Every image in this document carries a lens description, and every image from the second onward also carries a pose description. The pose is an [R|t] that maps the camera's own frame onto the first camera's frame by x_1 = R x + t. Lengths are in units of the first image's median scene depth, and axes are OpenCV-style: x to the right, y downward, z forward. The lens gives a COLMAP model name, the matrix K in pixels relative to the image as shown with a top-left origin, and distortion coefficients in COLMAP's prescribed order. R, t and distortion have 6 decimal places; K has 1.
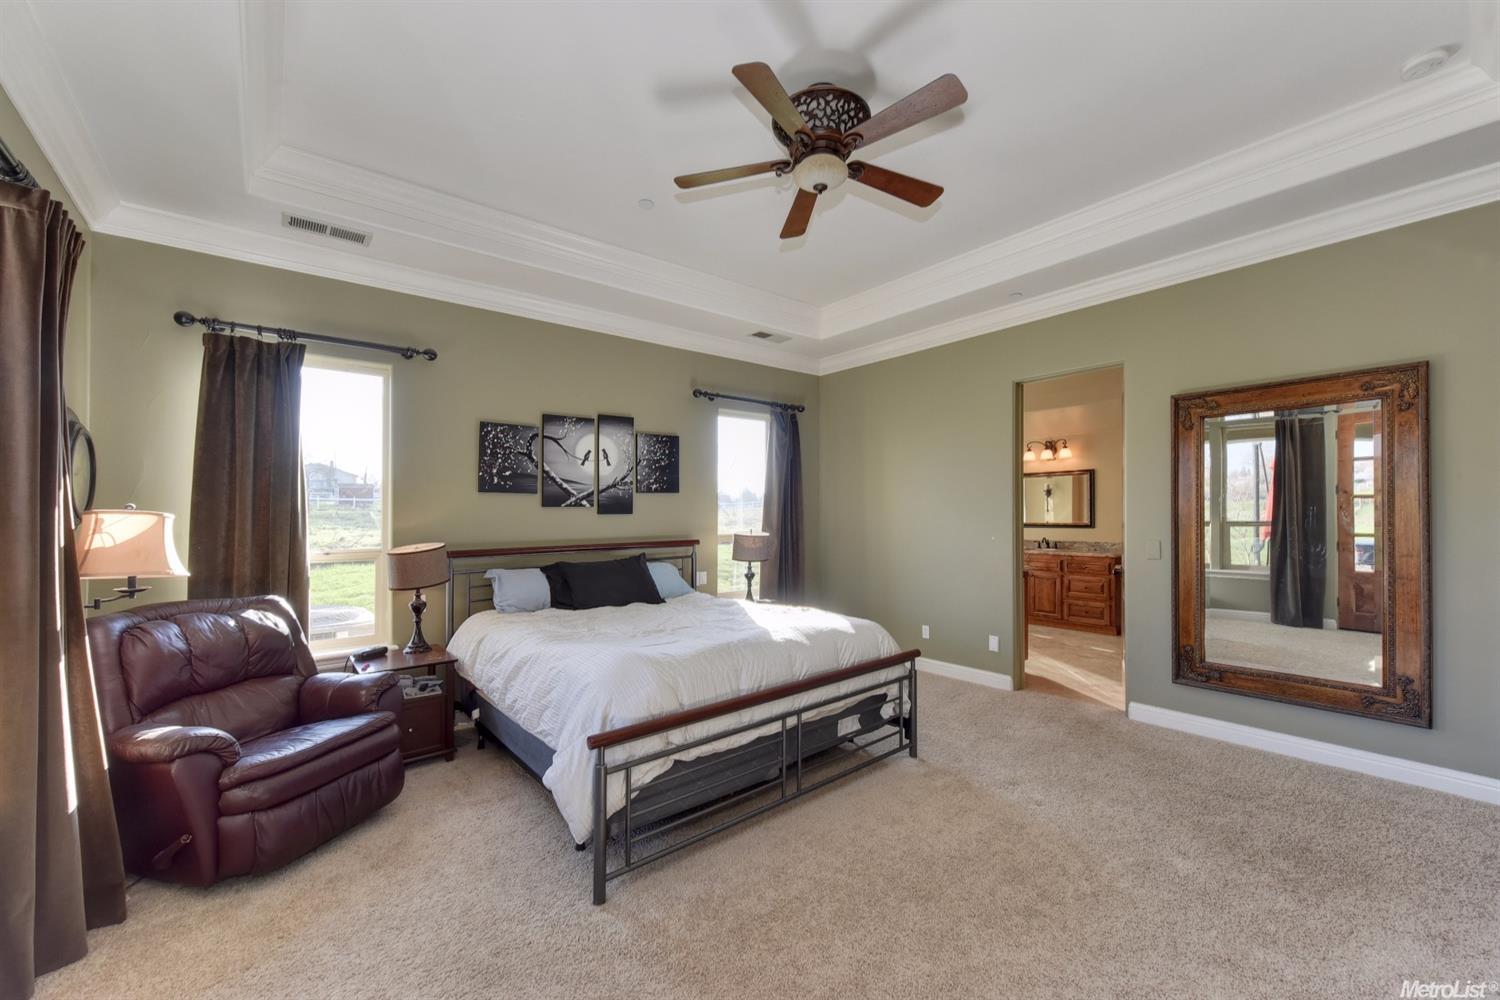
lens RADIAL K [[586.6, 0, 761.4], [0, 586.6, 506.9], [0, 0, 1]] dist [-0.007290, -0.000006]
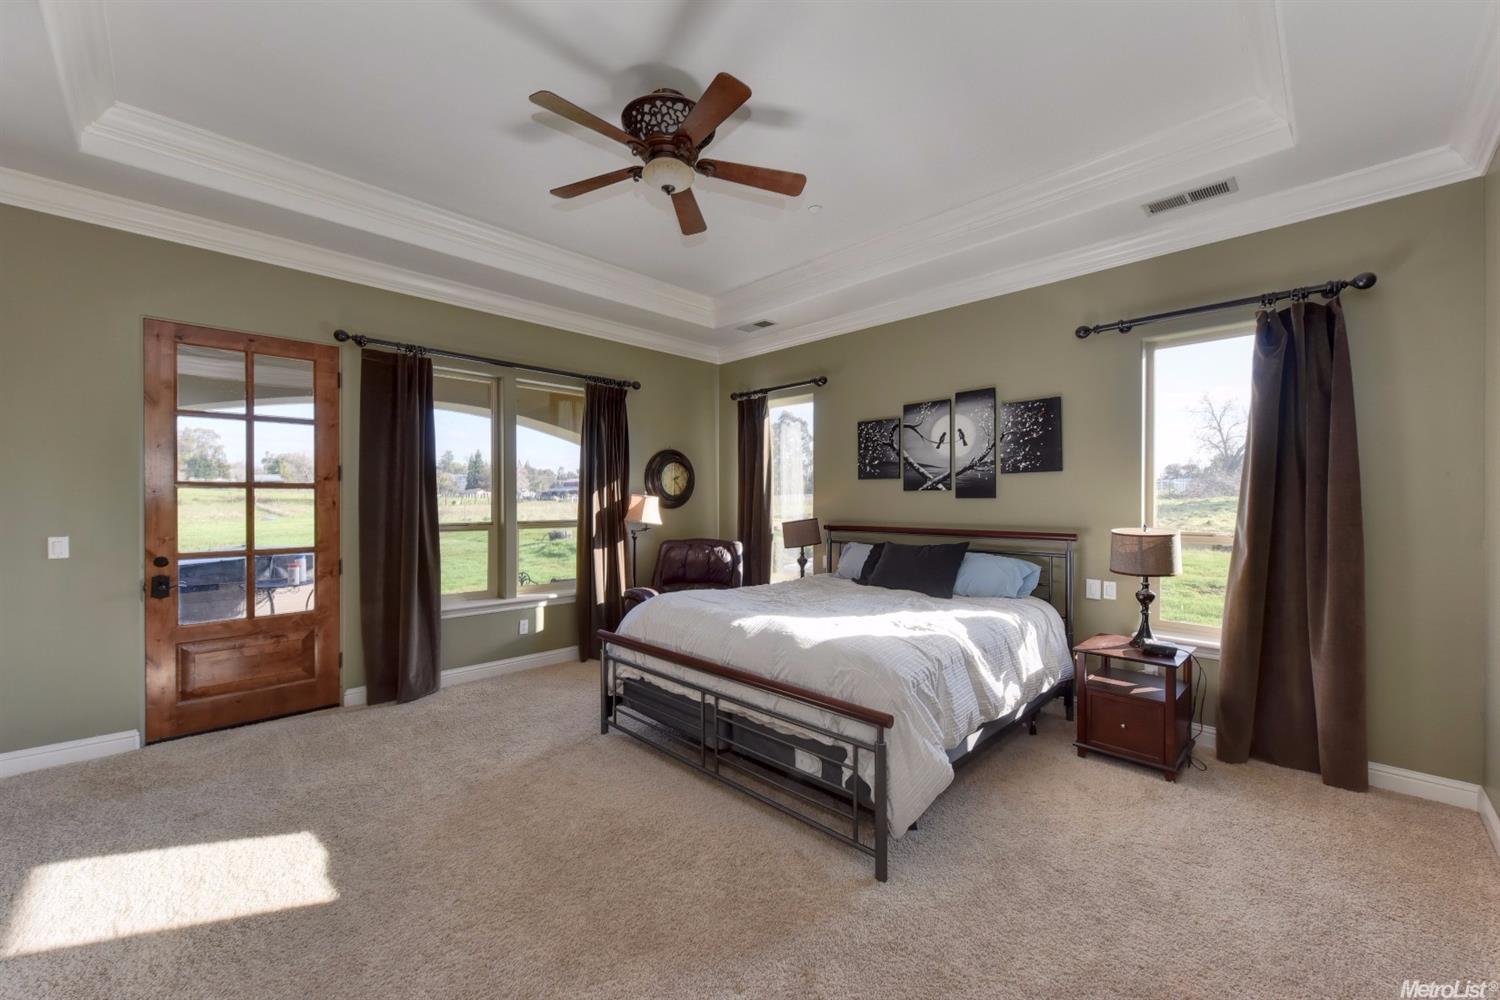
lens RADIAL K [[586.6, 0, 760.5], [0, 586.6, 497.5], [0, 0, 1]] dist [-0.007290, -0.000006]
pose [[0.095315, 0.003814, -0.995440, 0.662589], [0.005742, 0.999974, 0.004382, 0.005920], [0.995431, -0.006134, 0.095290, 0.612221]]
